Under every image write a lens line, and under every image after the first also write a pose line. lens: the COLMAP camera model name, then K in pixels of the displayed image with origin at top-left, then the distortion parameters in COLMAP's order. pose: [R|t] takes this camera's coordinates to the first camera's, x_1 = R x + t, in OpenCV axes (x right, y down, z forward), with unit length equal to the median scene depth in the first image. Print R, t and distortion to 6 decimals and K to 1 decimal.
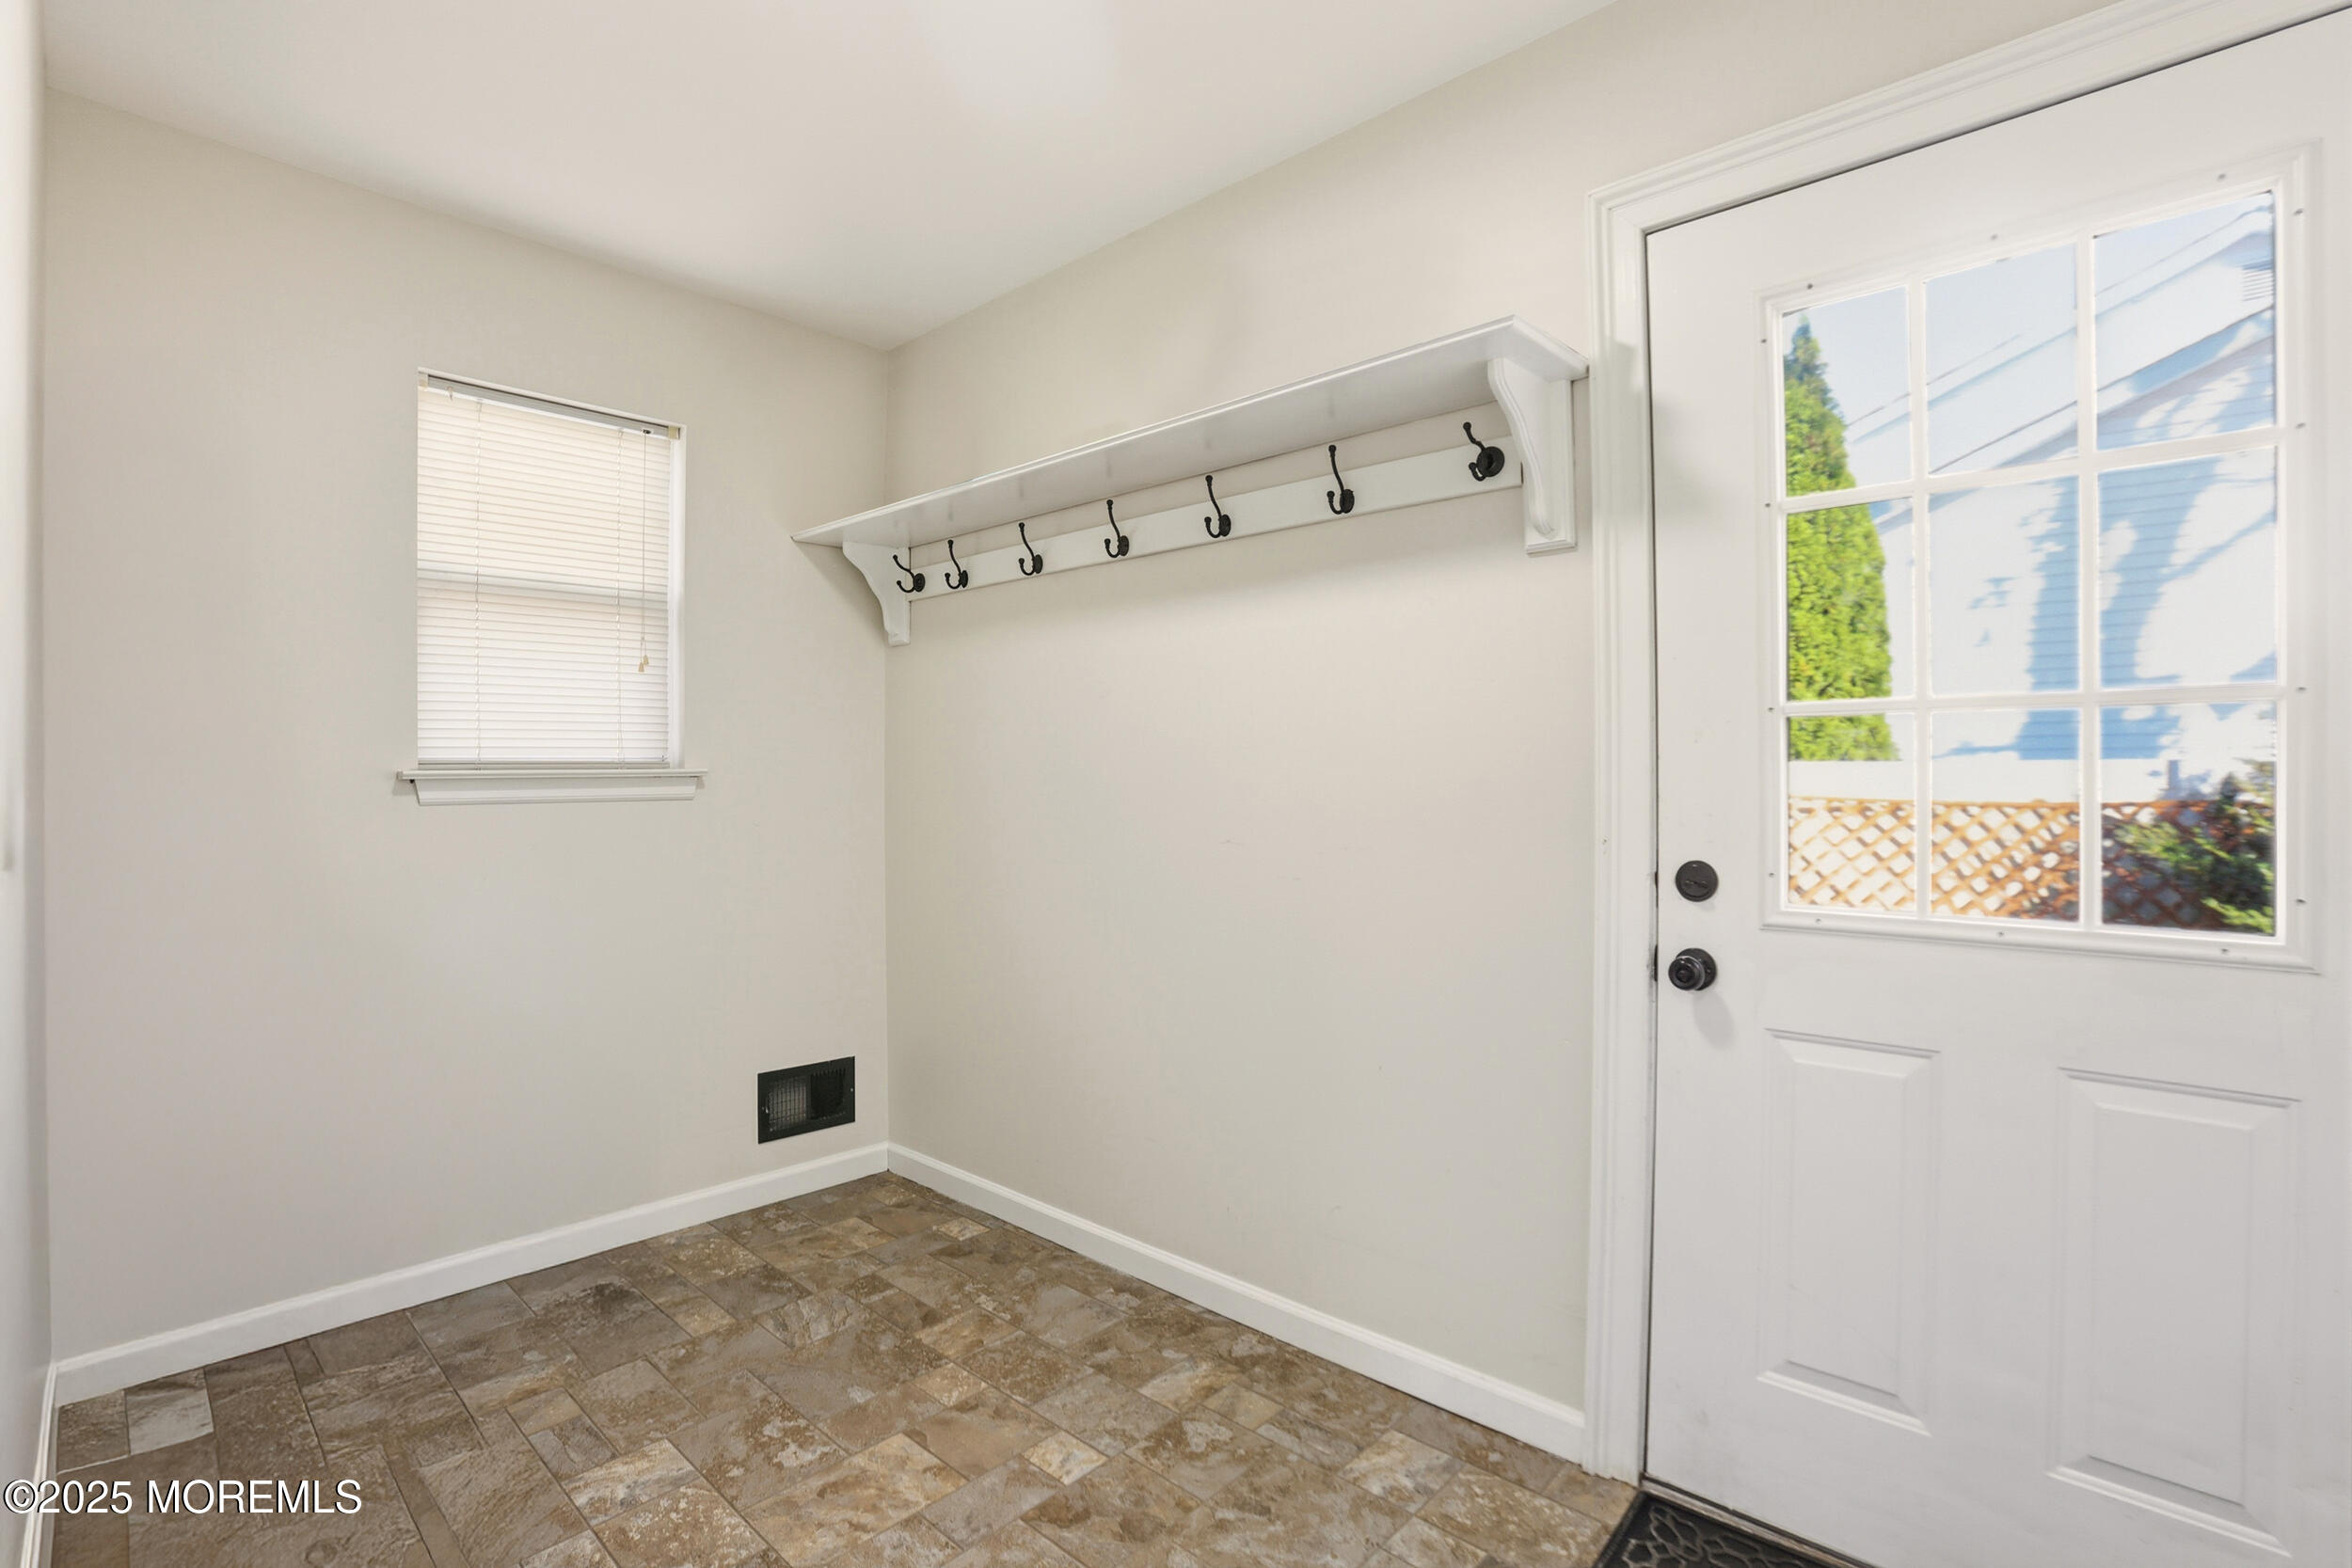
lens RADIAL K [[1078.3, 0, 1175.0], [0, 1078.3, 779.2], [0, 0, 1]] dist [-0.078038, 0.032550]
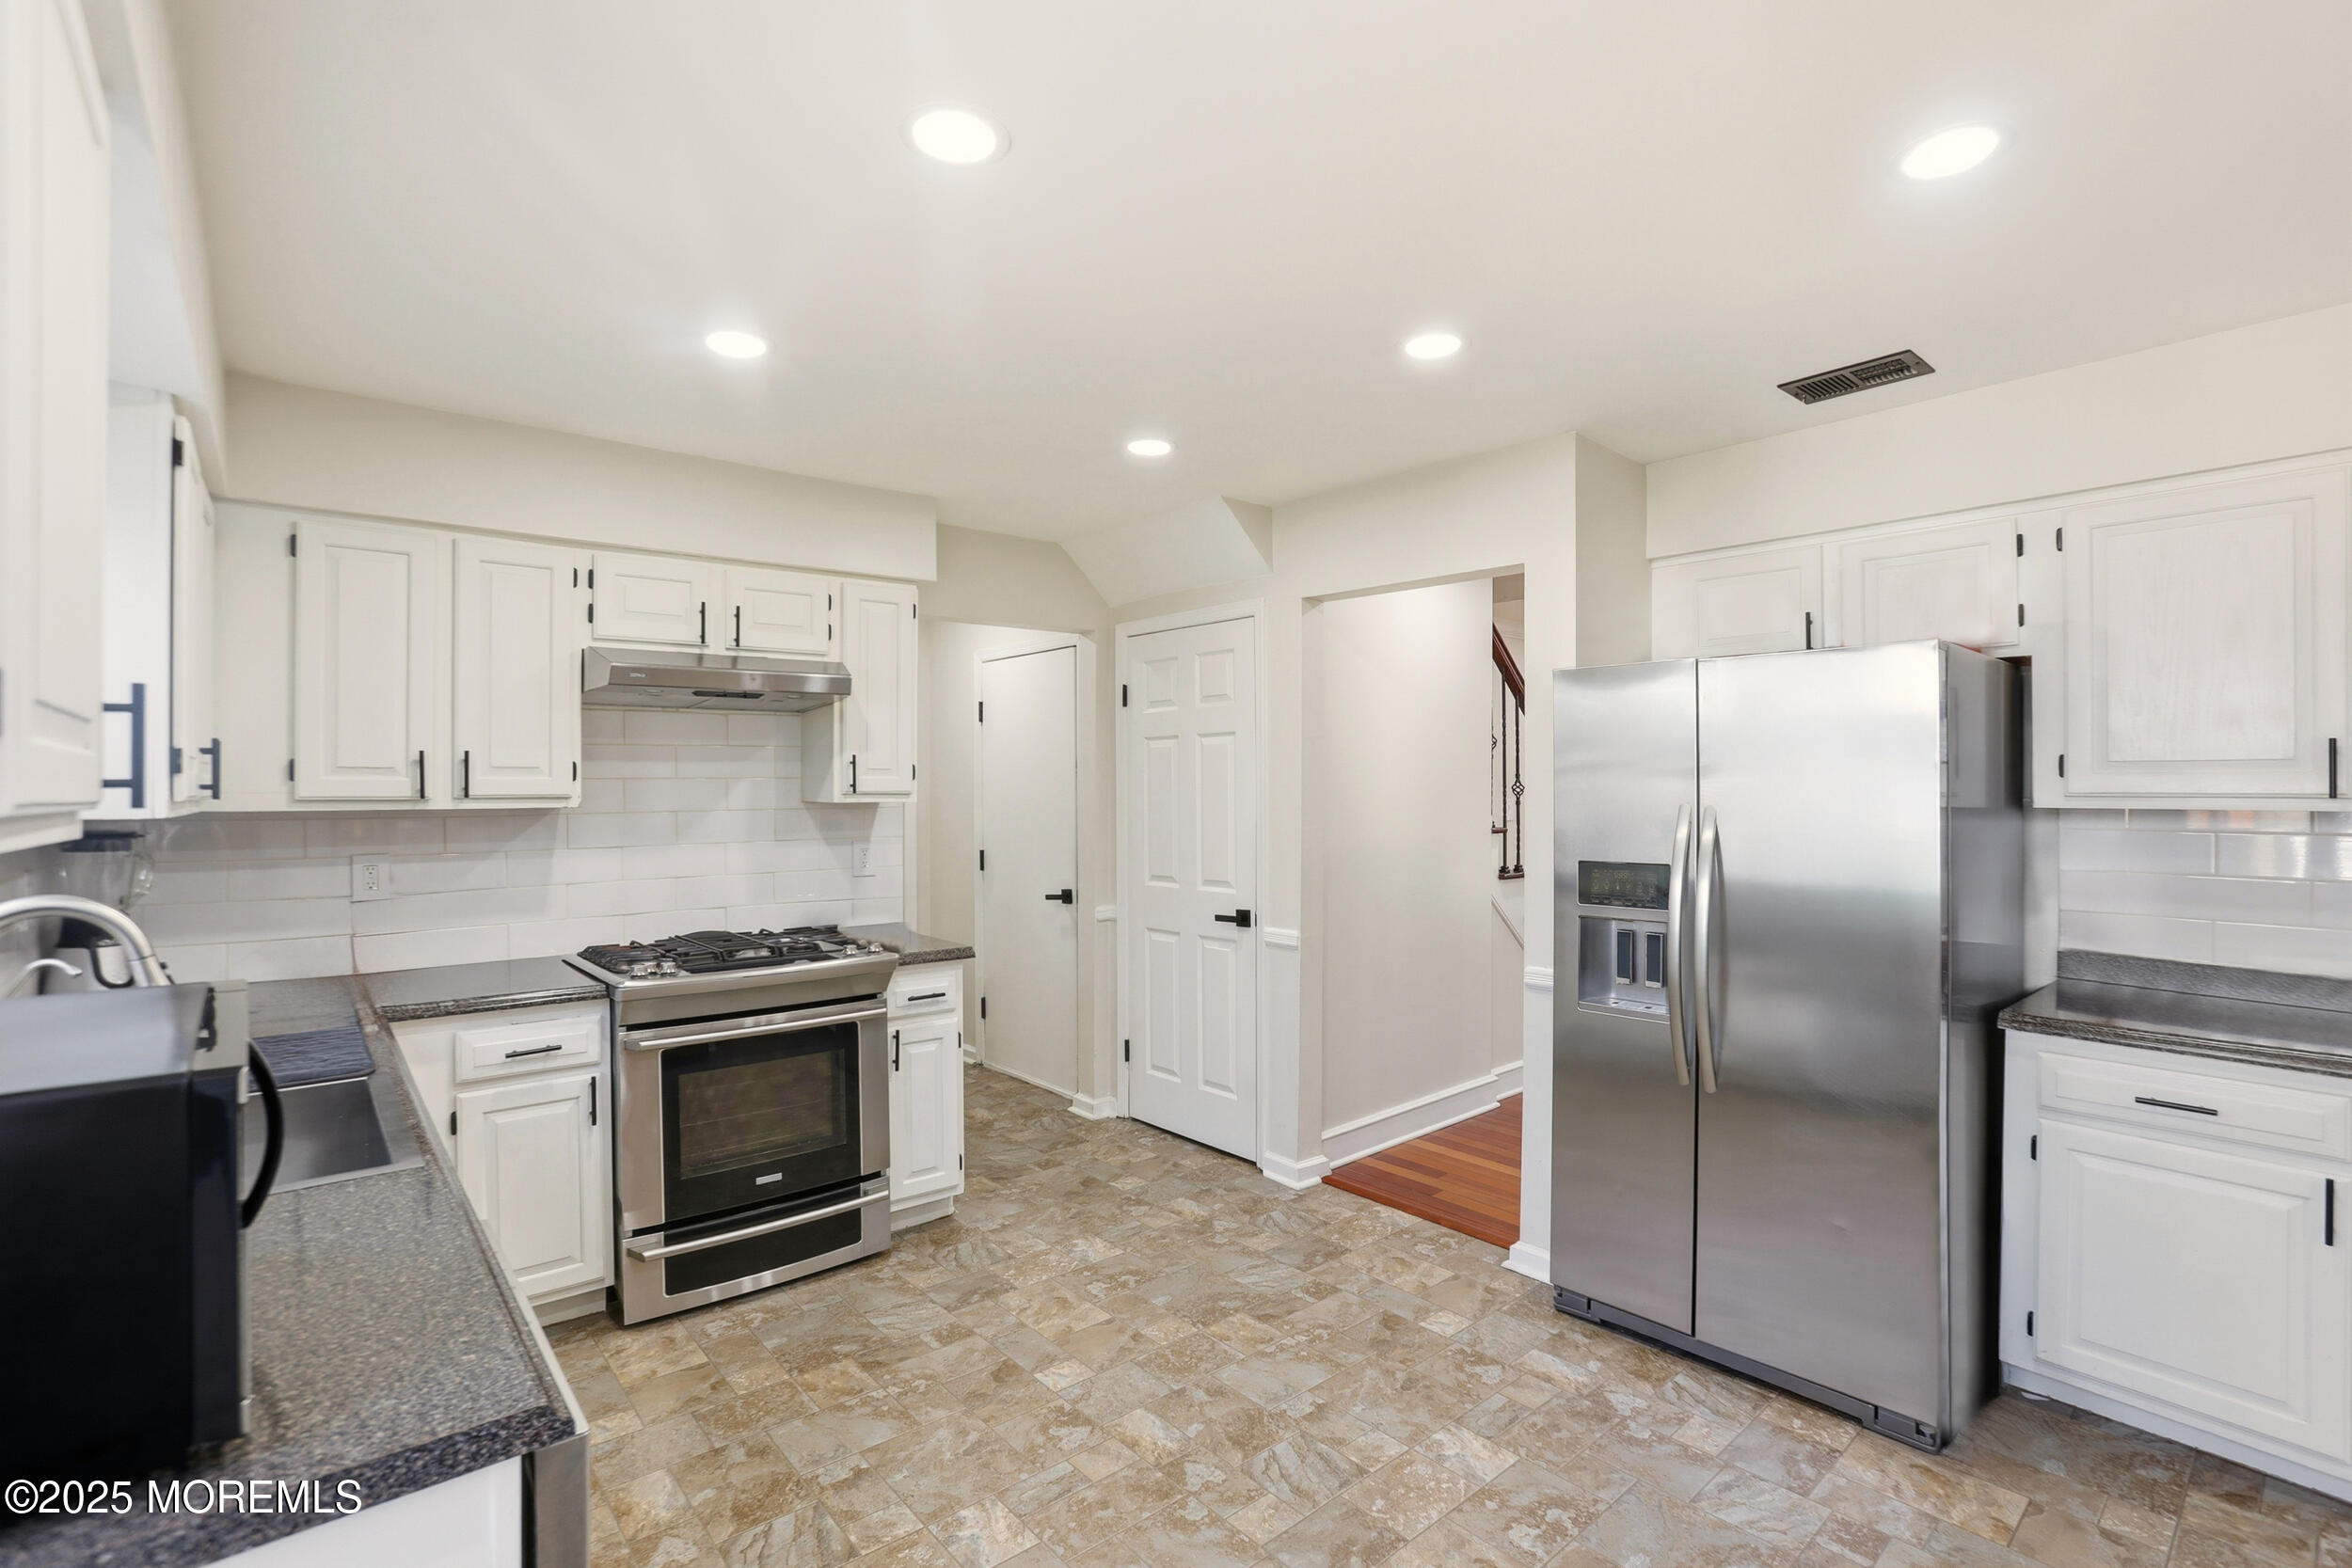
lens RADIAL K [[1078.3, 0, 1175.0], [0, 1078.3, 779.2], [0, 0, 1]] dist [-0.078038, 0.032550]
pose [[-0.122560, -0.008691, -0.992423, 1.206753], [-0.000046, 0.999962, -0.008751, -0.132348], [0.992461, -0.001026, -0.122555, 1.236118]]
